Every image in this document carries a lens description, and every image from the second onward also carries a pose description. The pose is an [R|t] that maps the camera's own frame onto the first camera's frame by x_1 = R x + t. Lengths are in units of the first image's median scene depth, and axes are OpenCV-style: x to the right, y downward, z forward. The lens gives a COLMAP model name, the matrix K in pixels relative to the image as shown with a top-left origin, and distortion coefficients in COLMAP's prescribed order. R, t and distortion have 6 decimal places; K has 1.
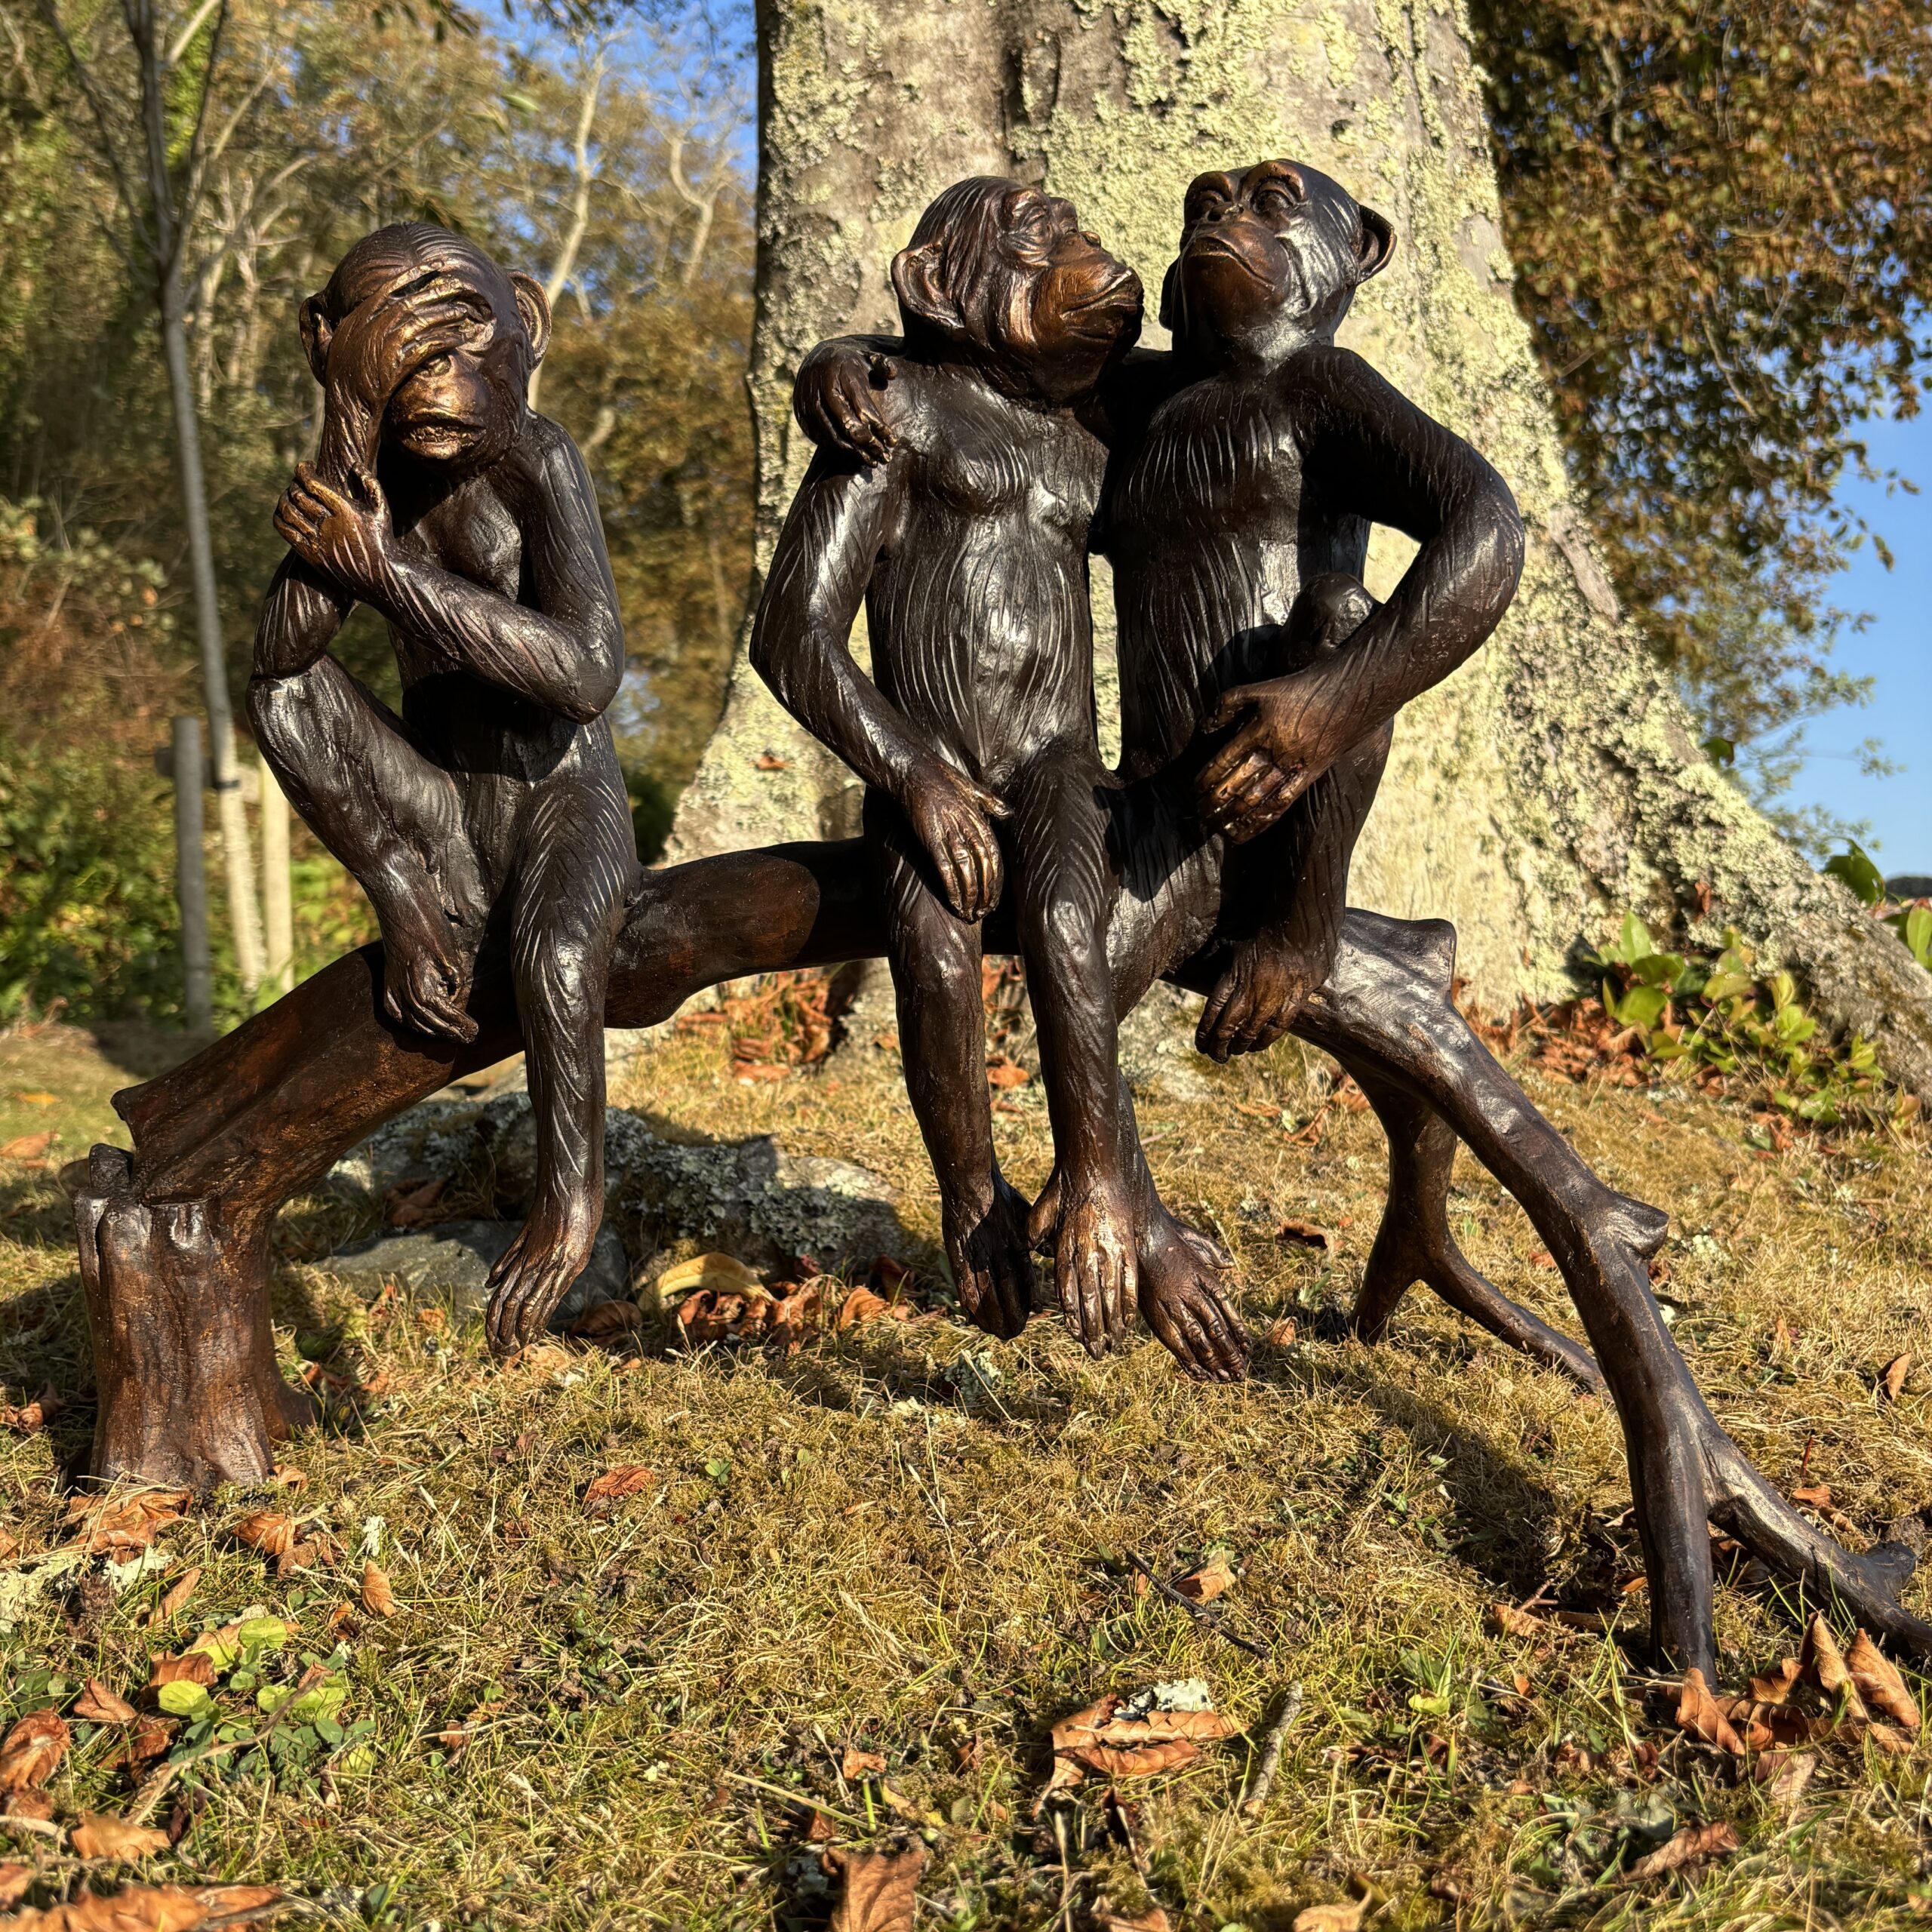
lens RADIAL K [[1948.9, 0, 987.8], [0, 1948.9, 997.1], [0, 0, 1]] dist [-0.000473, -0.022156]
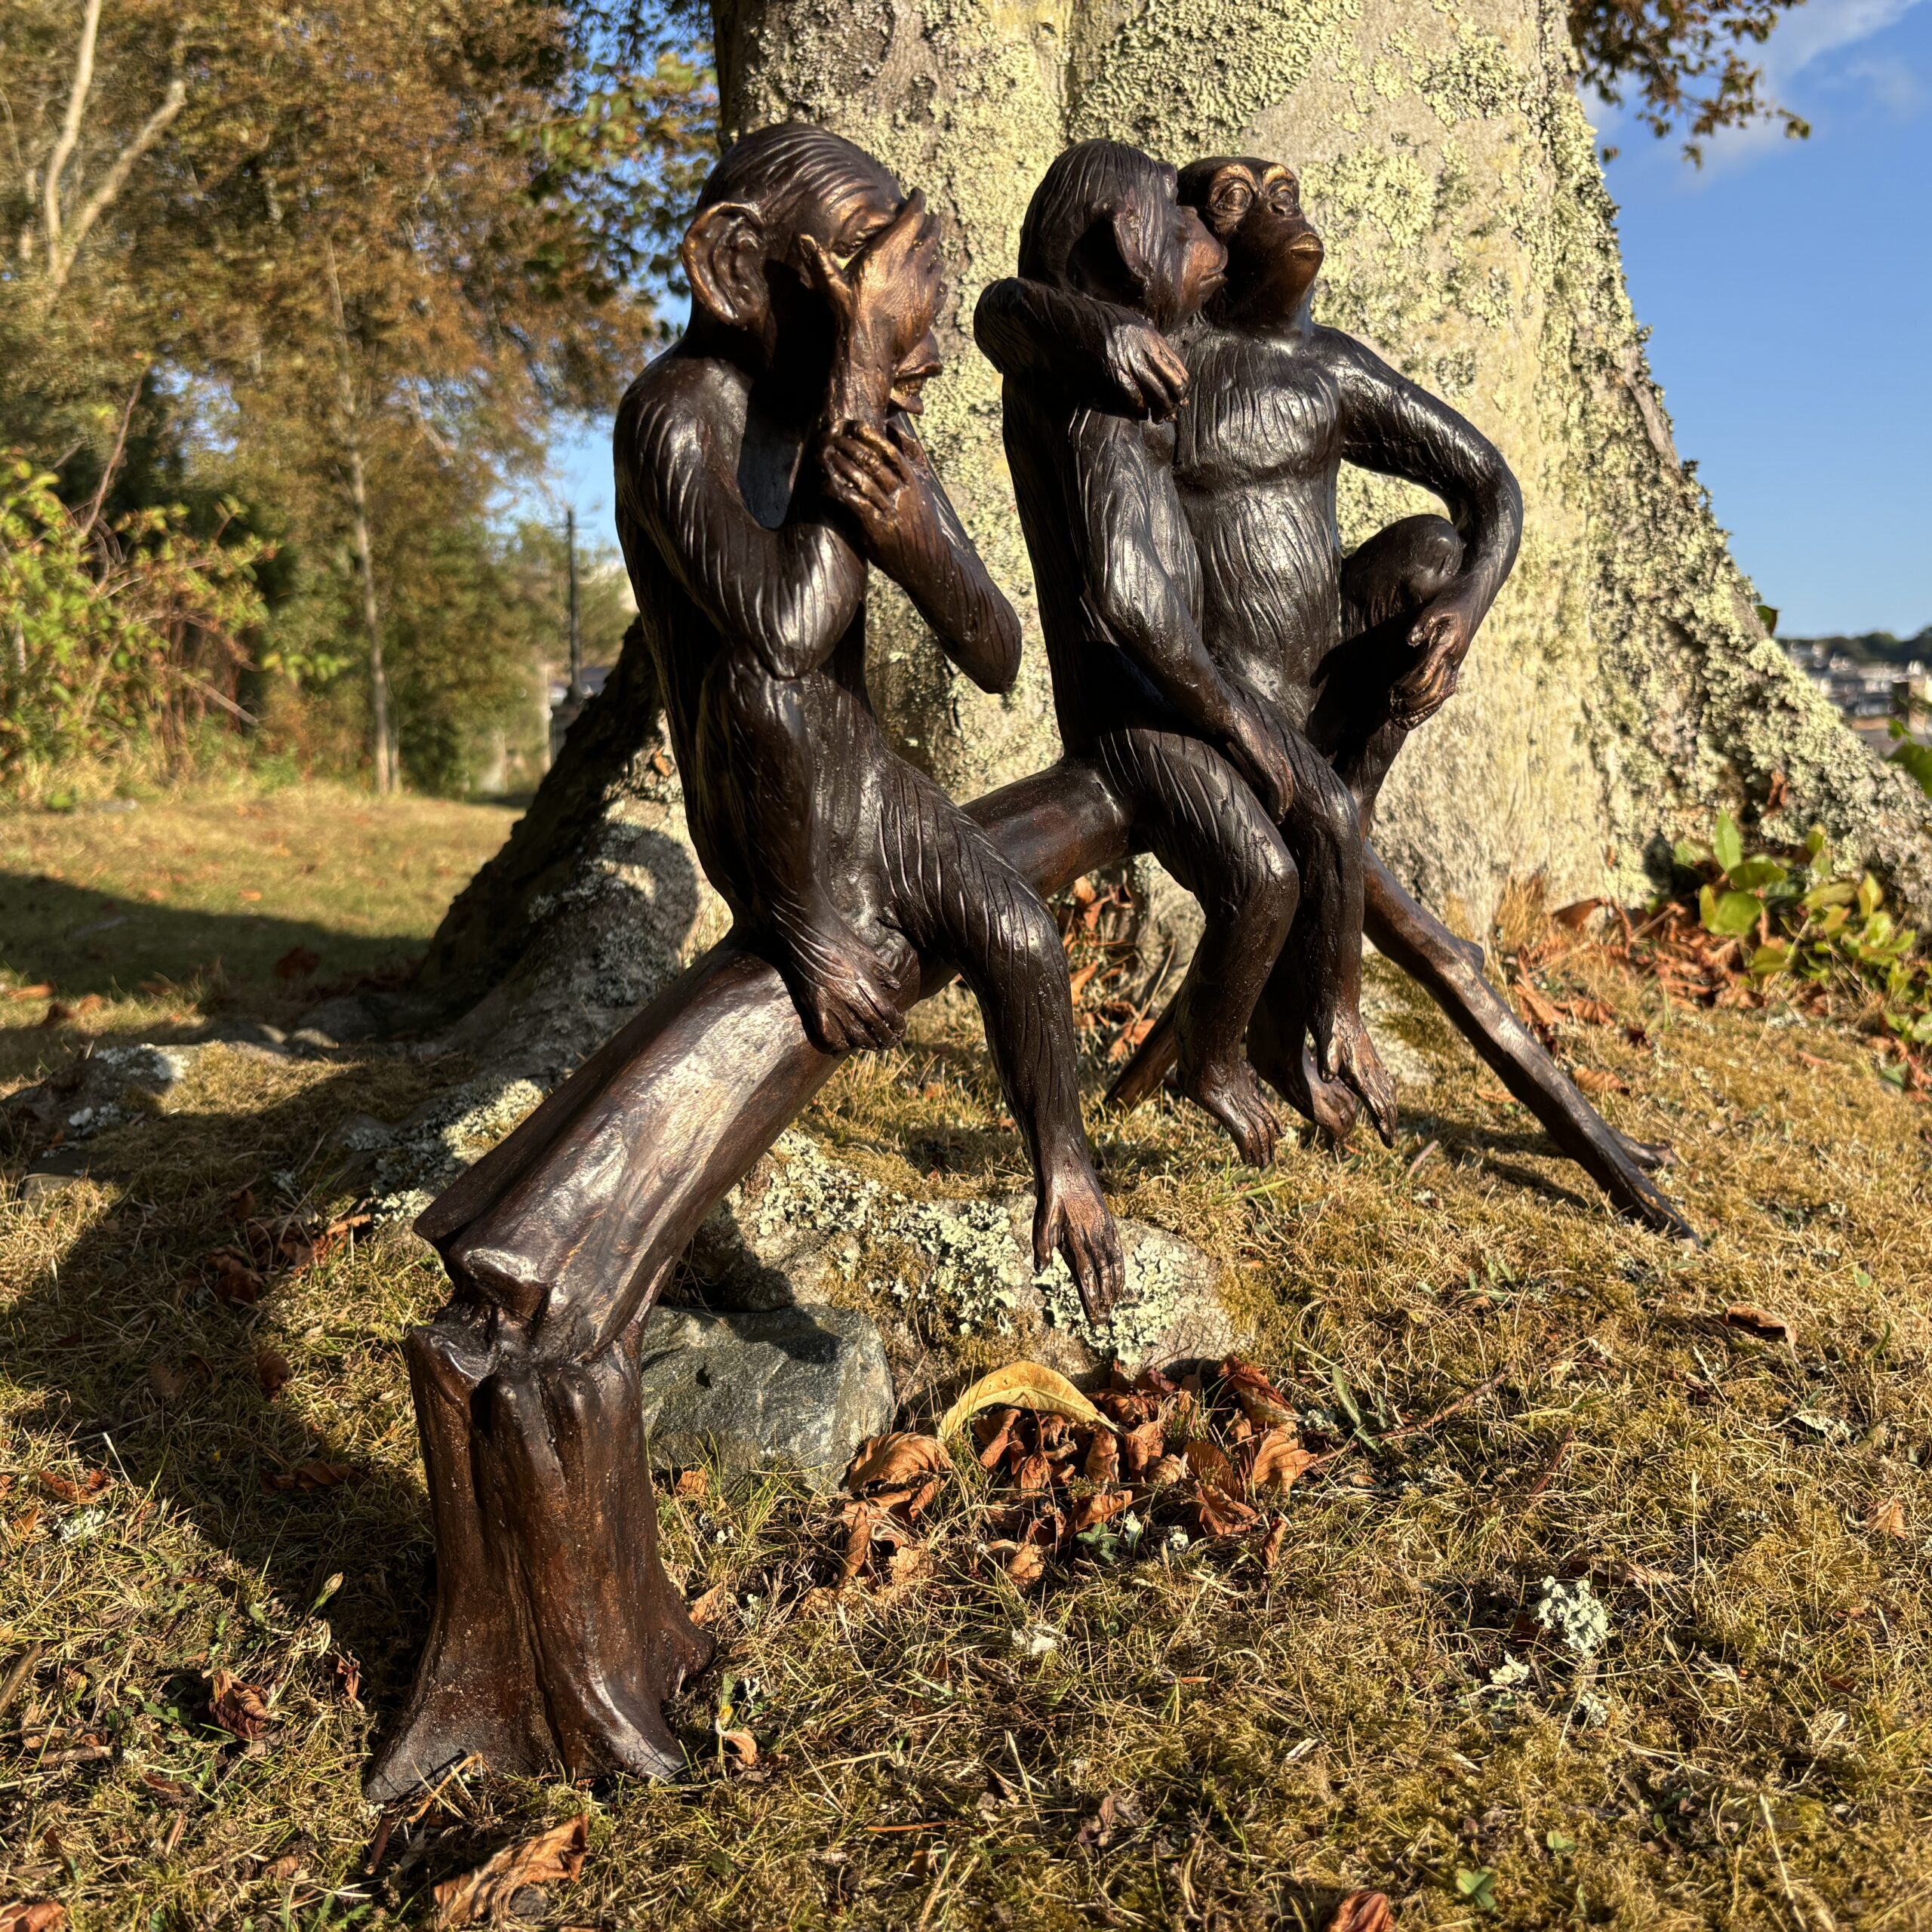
lens RADIAL K [[1953.0, 0, 974.7], [0, 1953.0, 959.1], [0, 0, 1]] dist [-0.008512, 0.028838]
pose [[0.982819, -0.009683, 0.184317, -0.184775], [-0.010908, 0.993830, 0.110375, -0.070600], [-0.184249, -0.110489, 0.976650, 0.155435]]
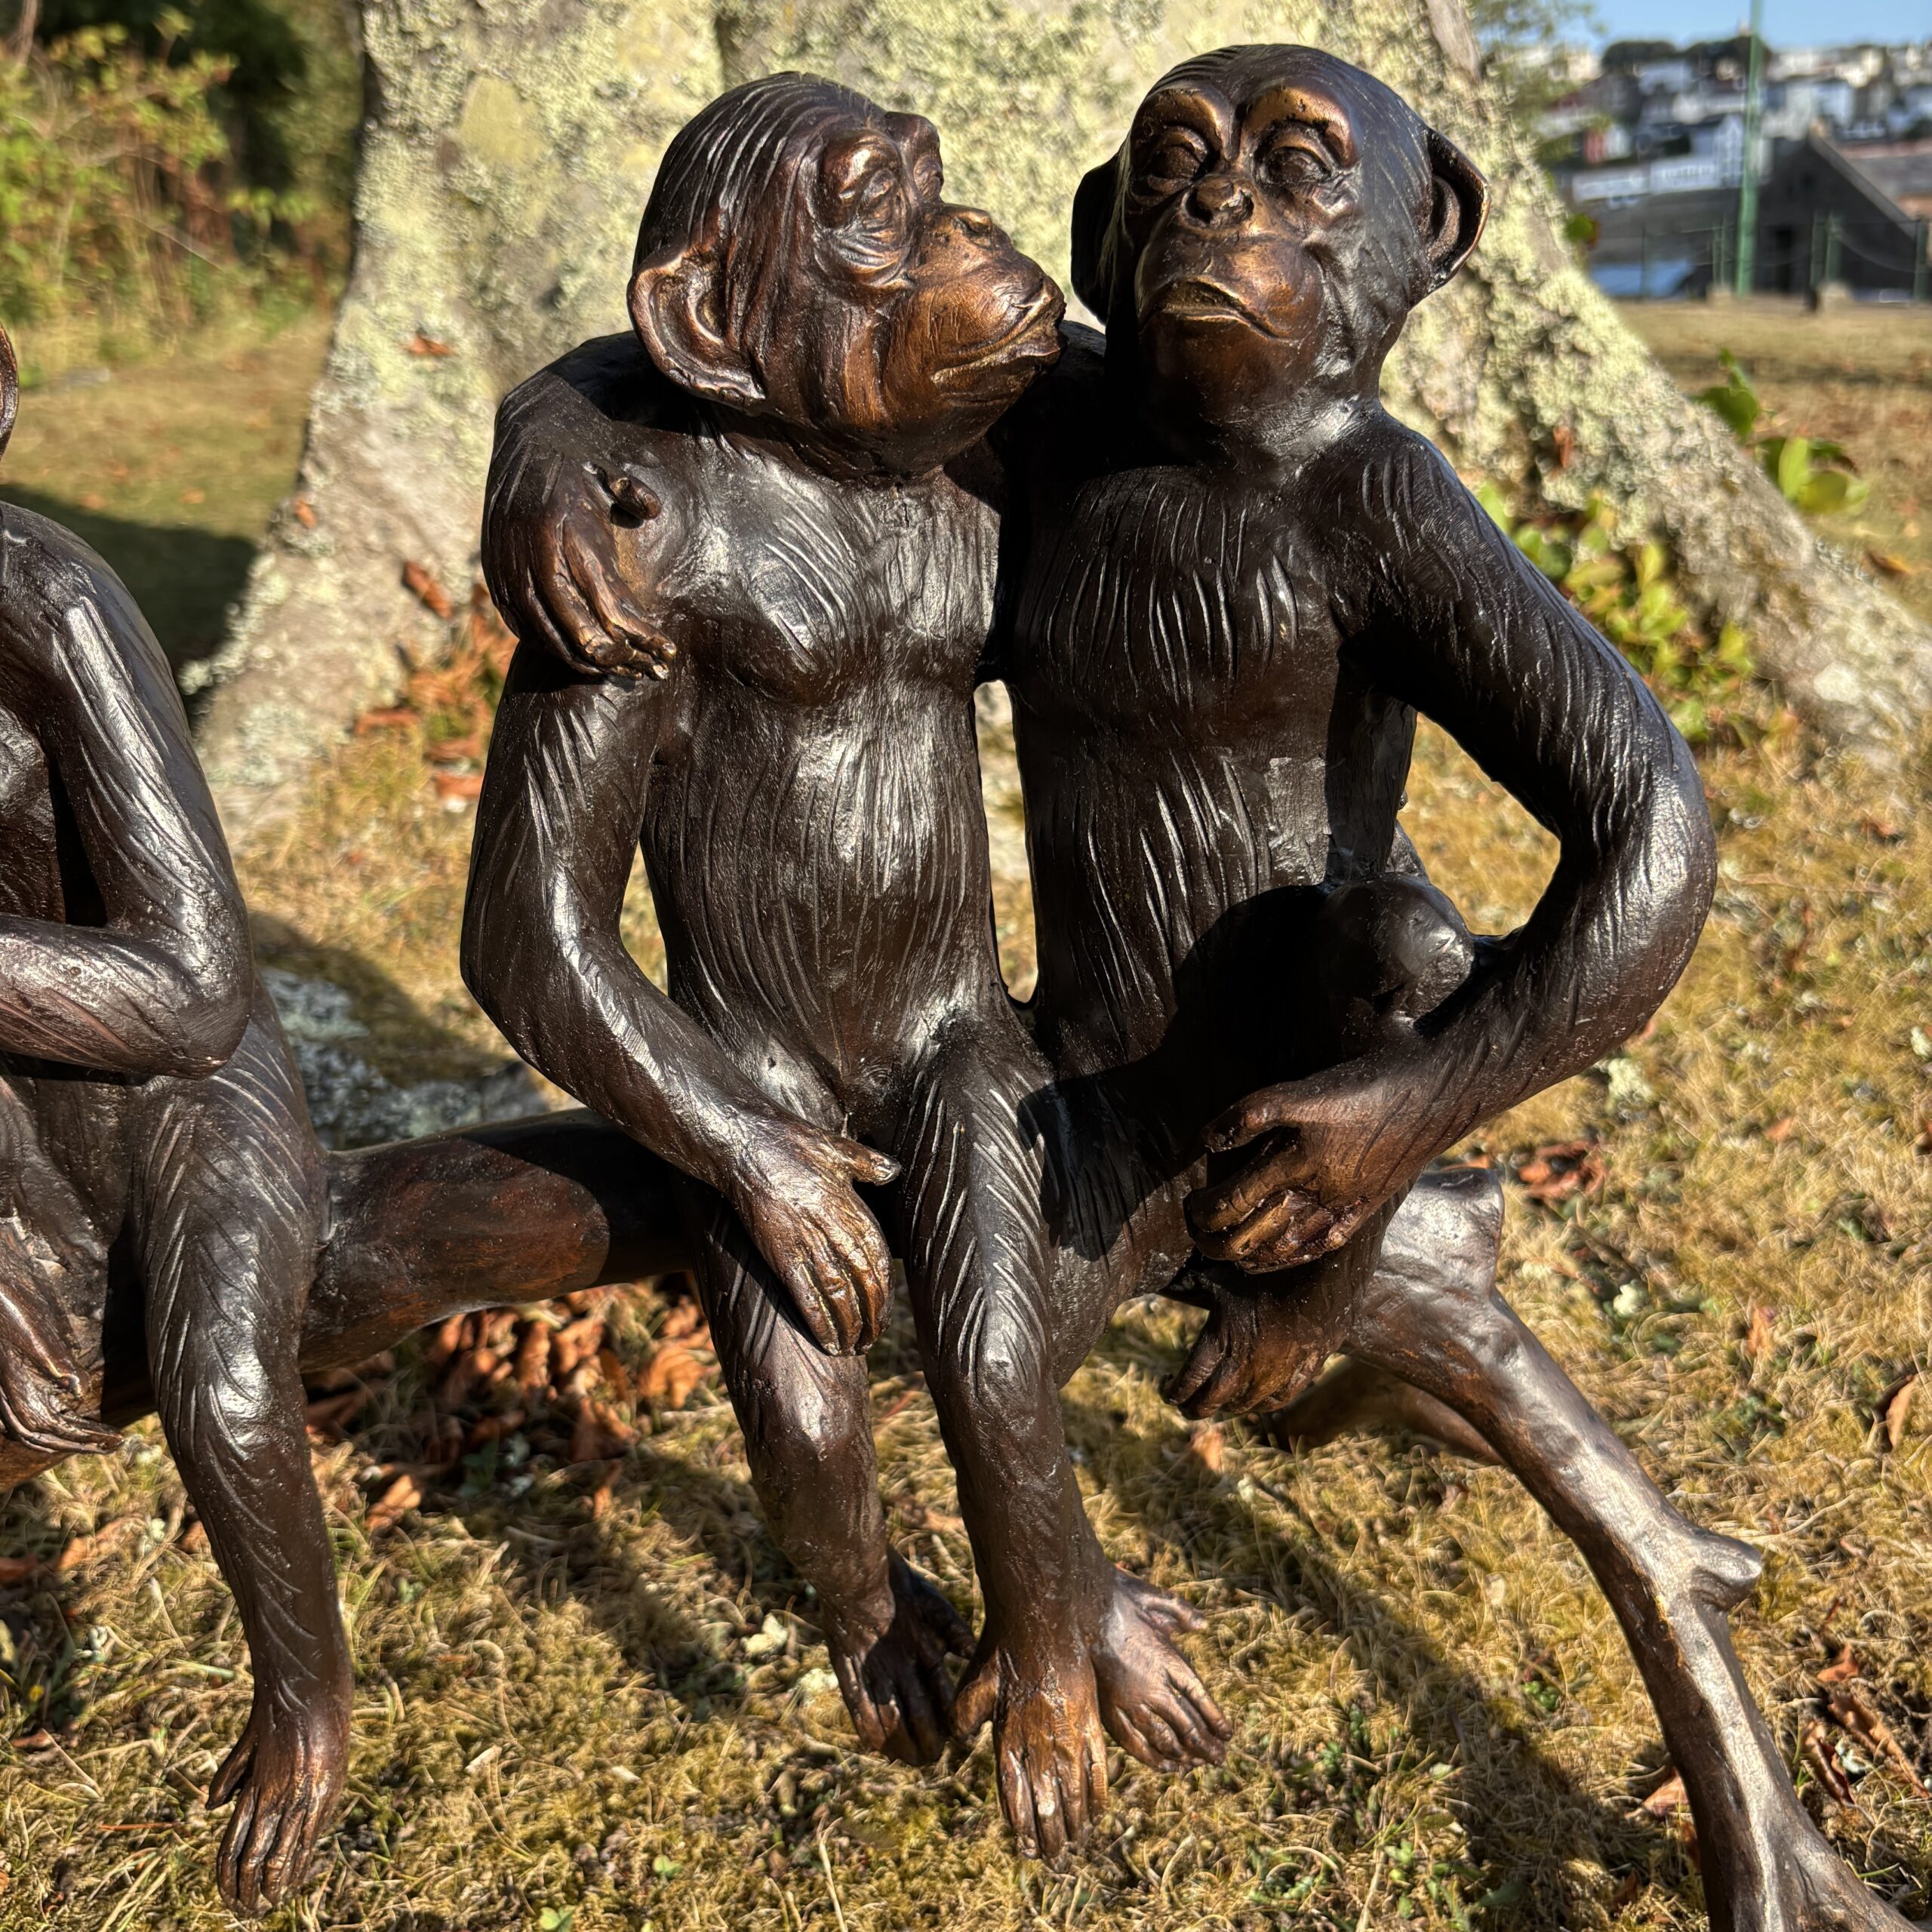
lens RADIAL K [[1985.1, 0, 973.6], [0, 1985.1, 972.1], [0, 0, 1]] dist [-0.031788, 0.035851]
pose [[0.988507, -0.088373, 0.122658, -0.015364], [0.038872, 0.932650, 0.358683, -0.160249], [-0.146095, -0.349792, 0.925366, 0.157648]]
